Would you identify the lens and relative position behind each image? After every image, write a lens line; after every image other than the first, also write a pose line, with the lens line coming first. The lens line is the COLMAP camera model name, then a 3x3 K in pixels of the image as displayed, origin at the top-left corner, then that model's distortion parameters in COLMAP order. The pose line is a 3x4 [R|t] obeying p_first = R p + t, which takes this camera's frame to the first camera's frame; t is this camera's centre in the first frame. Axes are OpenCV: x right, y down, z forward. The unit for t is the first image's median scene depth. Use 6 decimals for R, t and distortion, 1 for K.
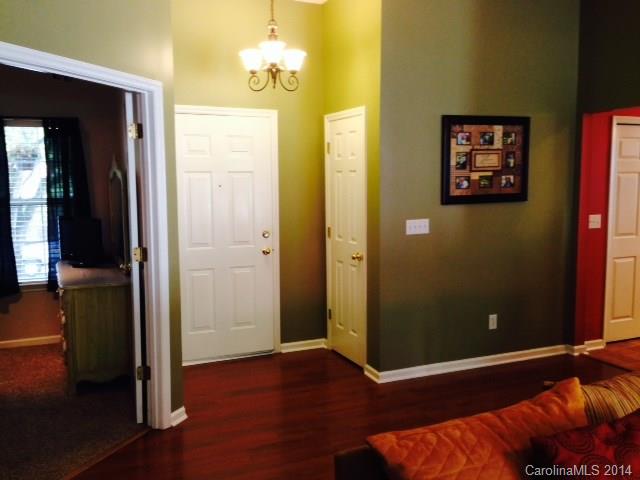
lens RADIAL K [[588.2, 0, 320.0], [0, 588.2, 240.0], [0, 0, 1]] dist [0.110714, -0.202605]
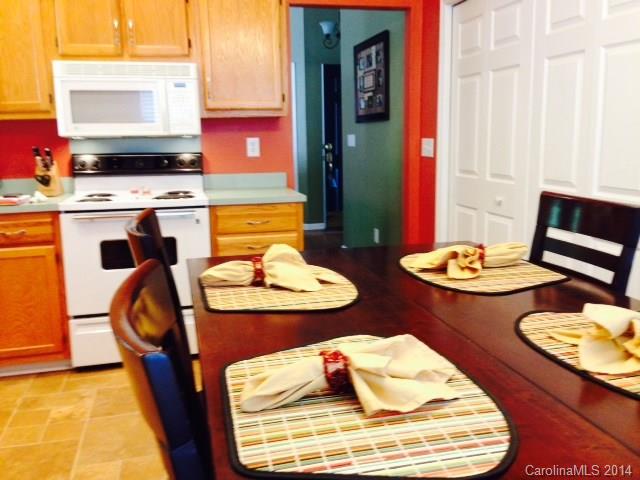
lens RADIAL K [[588.2, 0, 320.0], [0, 588.2, 240.0], [0, 0, 1]] dist [0.110714, -0.202605]
pose [[-0.177804, 0.182291, -0.967035, 1.259943], [-0.090238, 0.975532, 0.200484, -0.054958], [0.979920, 0.122910, -0.157004, 1.006403]]
